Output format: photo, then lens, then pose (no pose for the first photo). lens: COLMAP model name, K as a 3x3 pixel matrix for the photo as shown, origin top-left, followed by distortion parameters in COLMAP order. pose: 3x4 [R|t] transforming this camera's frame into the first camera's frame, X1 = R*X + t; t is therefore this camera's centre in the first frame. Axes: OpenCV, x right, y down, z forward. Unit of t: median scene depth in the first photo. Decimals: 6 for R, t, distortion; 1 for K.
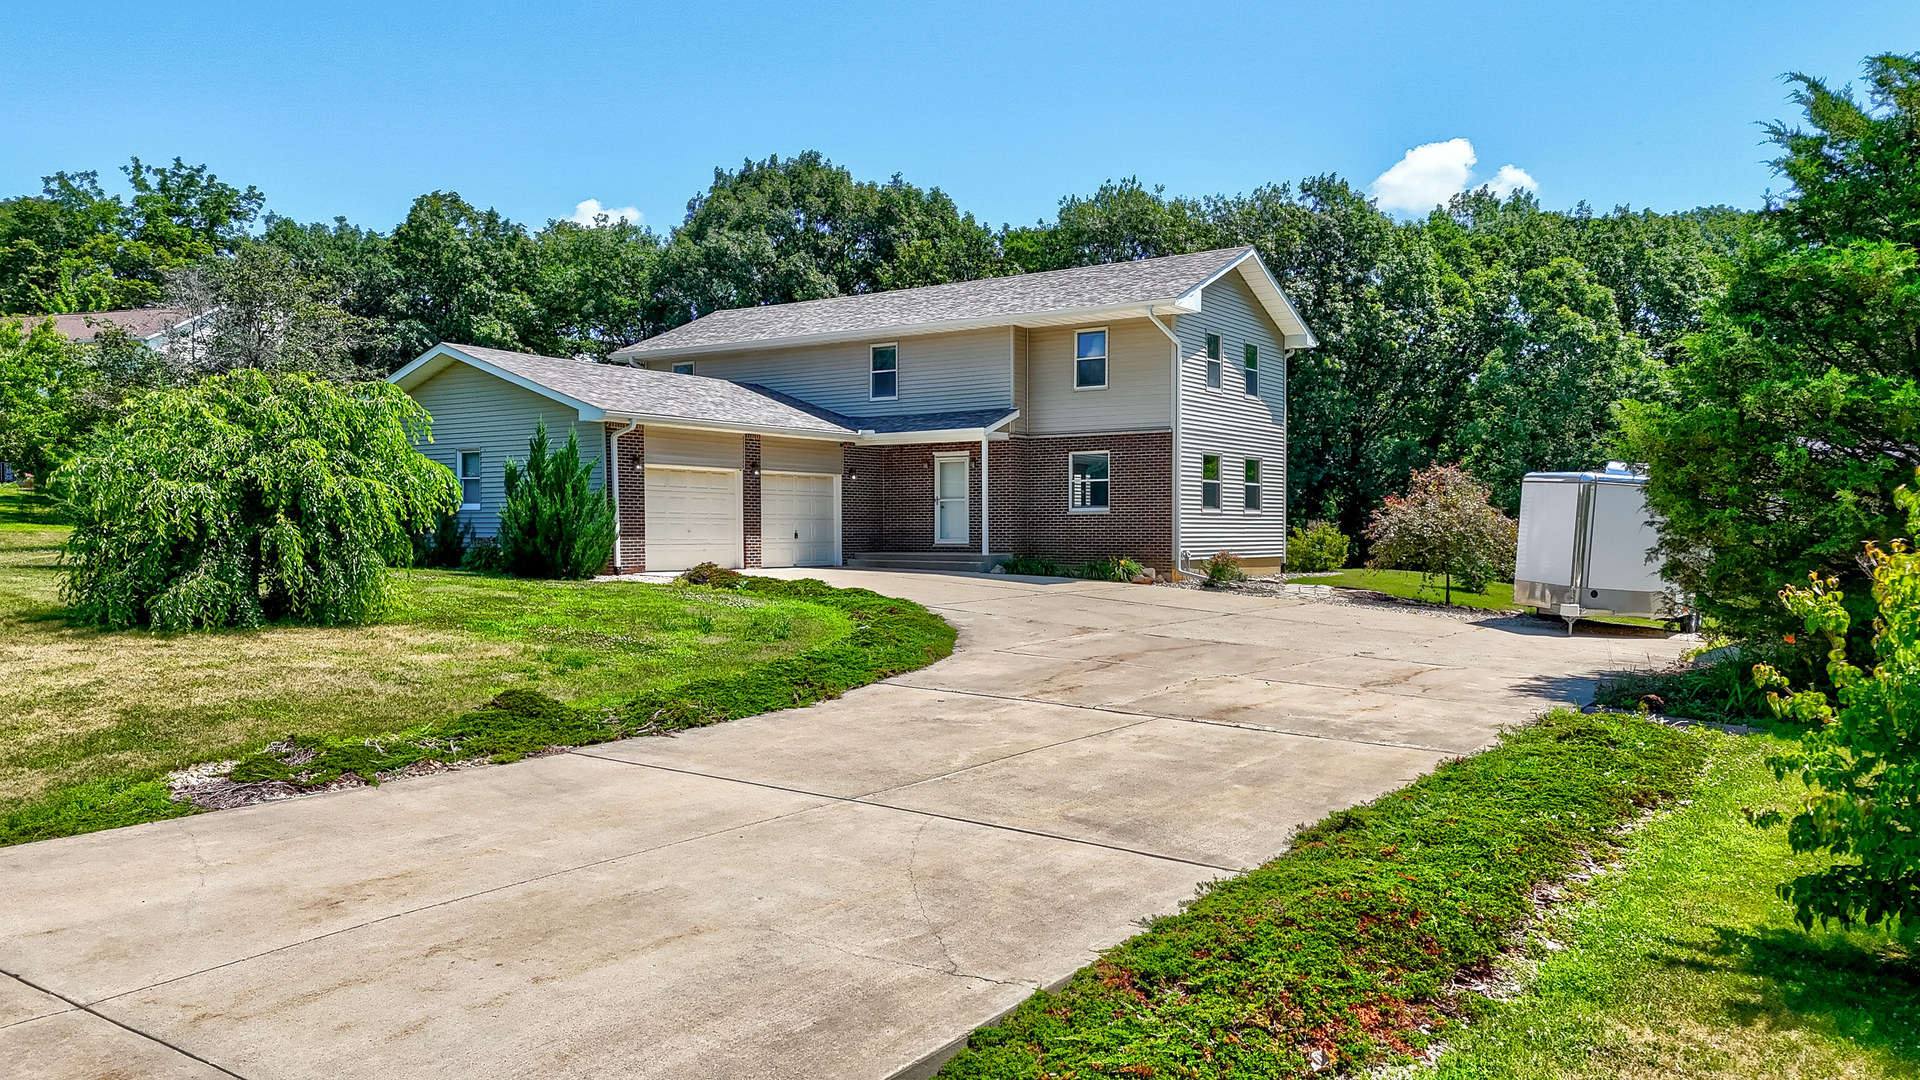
lens RADIAL K [[1432.7, 0, 955.2], [0, 1432.7, 536.9], [0, 0, 1]] dist [0.064232, -0.027138]
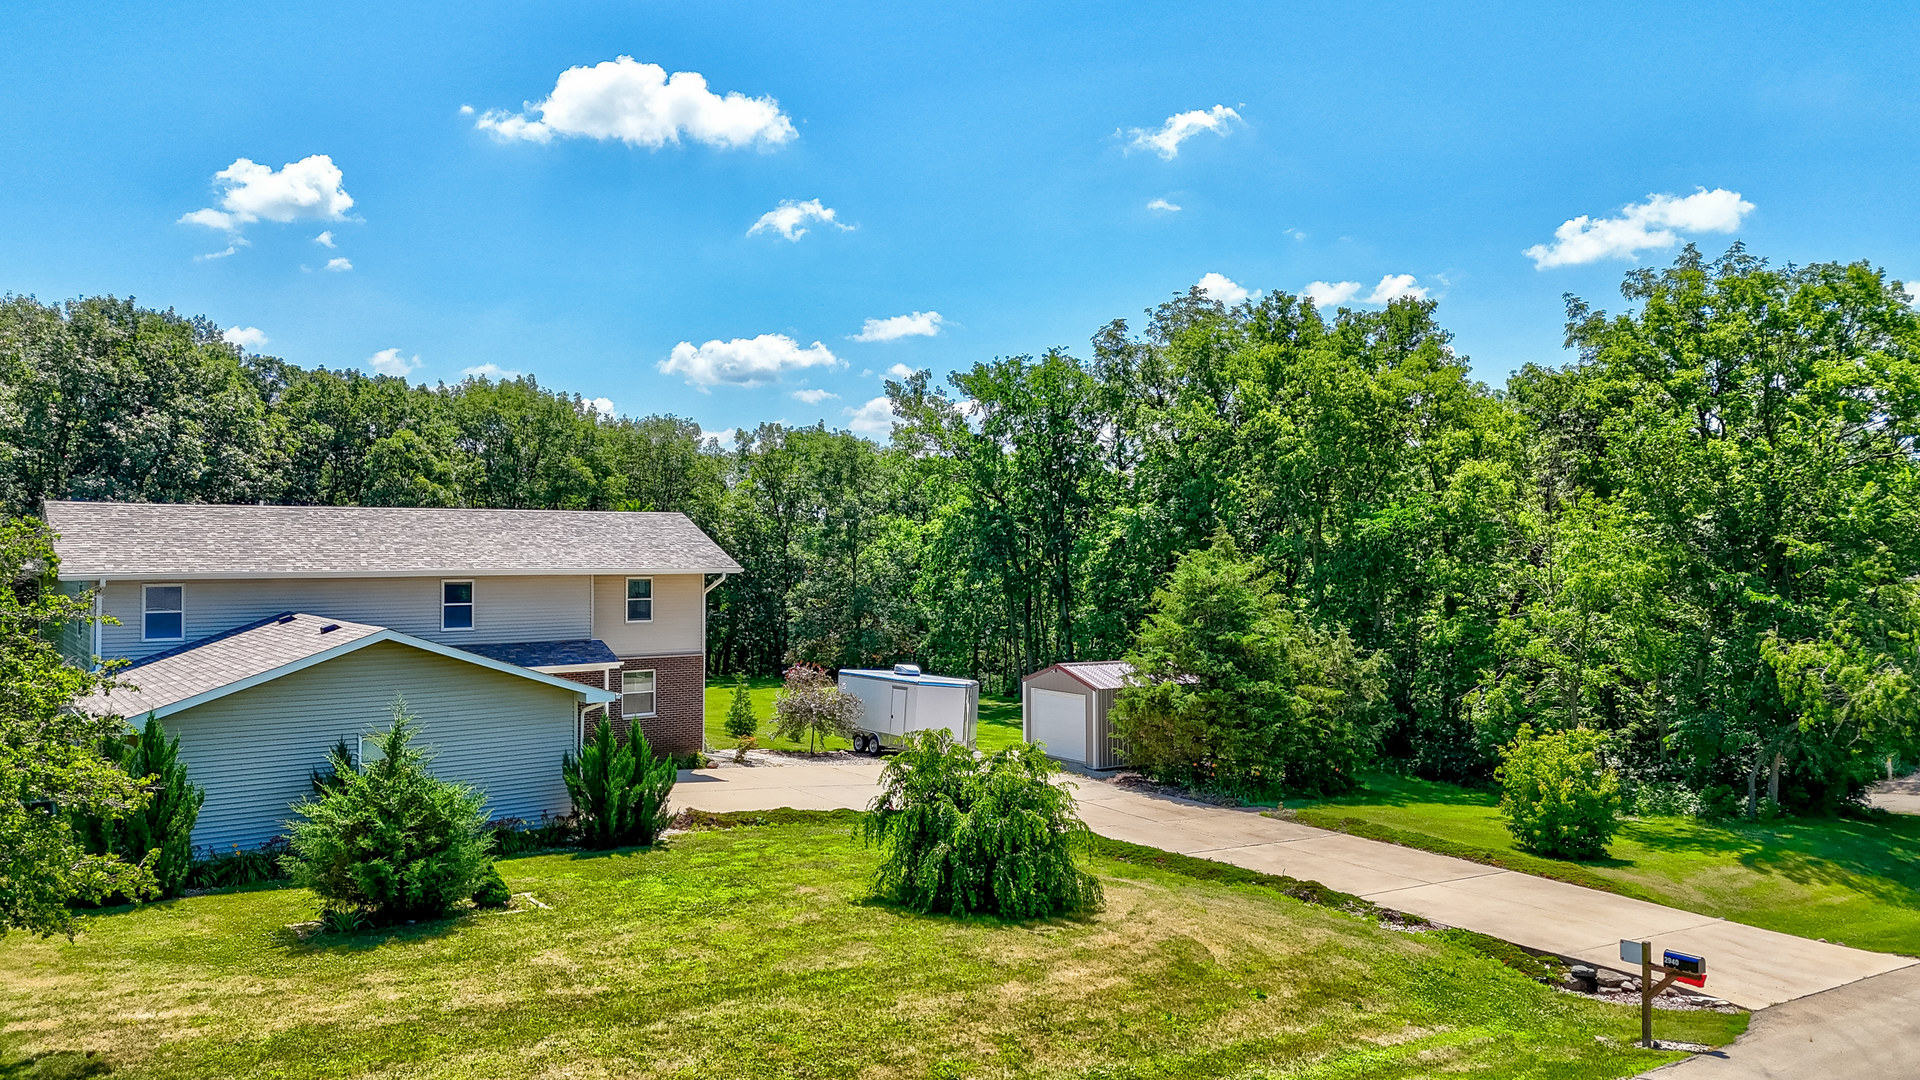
lens RADIAL K [[1432.7, 0, 959.3], [0, 1432.7, 540.5], [0, 0, 1]] dist [0.064232, -0.027138]
pose [[0.341695, 0.000156, 0.939811, -1.026510], [0.011021, 0.999931, -0.004173, -0.167762], [-0.939746, 0.011783, 0.341670, 0.284195]]
